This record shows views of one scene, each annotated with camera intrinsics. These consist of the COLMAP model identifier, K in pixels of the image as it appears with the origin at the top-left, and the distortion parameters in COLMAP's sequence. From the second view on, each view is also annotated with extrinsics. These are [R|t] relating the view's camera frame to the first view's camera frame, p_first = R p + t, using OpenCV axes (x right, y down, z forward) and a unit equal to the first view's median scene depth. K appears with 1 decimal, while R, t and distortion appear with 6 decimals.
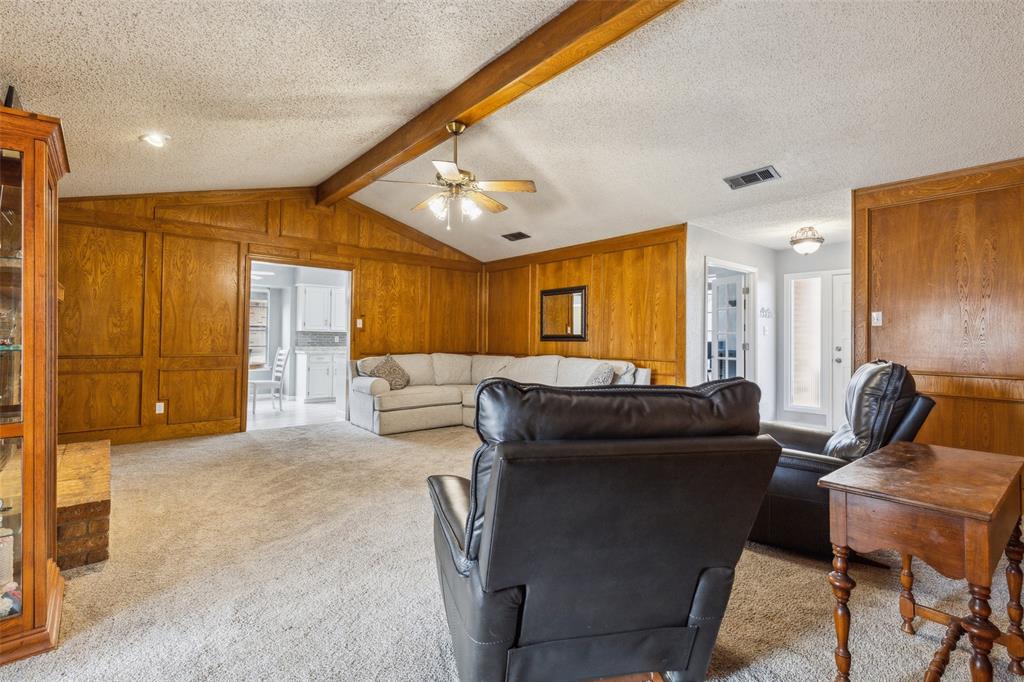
lens RADIAL K [[472.9, 0, 514.3], [0, 472.9, 341.2], [0, 0, 1]] dist [-0.000131, -0.003745]
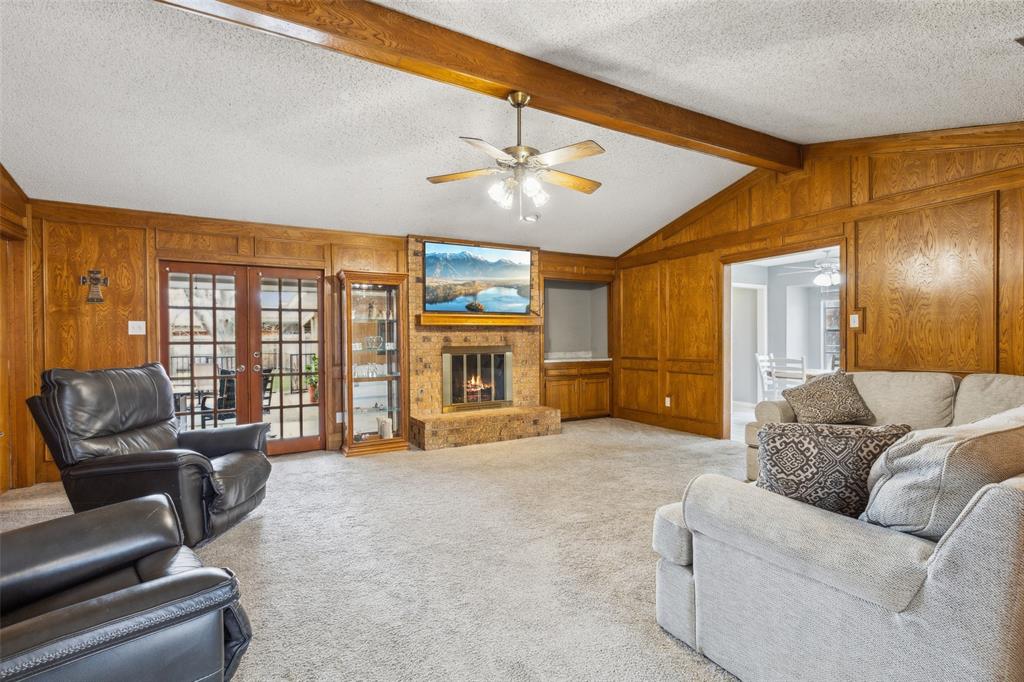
lens RADIAL K [[472.9, 0, 510.3], [0, 472.9, 345.4], [0, 0, 1]] dist [-0.000131, -0.003745]
pose [[-0.214686, 0.002730, -0.976679, 0.498863], [0.005200, 0.999985, 0.001653, -0.008854], [0.976669, -0.004724, -0.214697, 0.800132]]
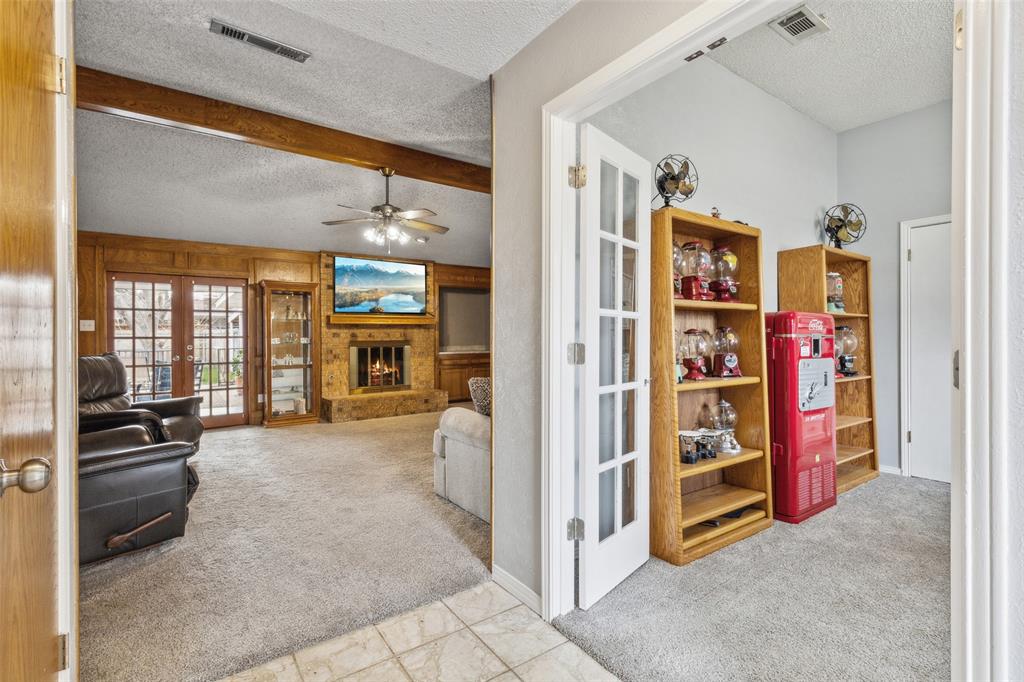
lens RADIAL K [[472.9, 0, 513.4], [0, 472.9, 337.4], [0, 0, 1]] dist [-0.000131, -0.003745]
pose [[-0.091424, -0.004855, -0.995800, 0.773662], [0.003987, 0.999978, -0.005242, -0.006711], [0.995804, -0.004450, -0.091402, 1.005160]]
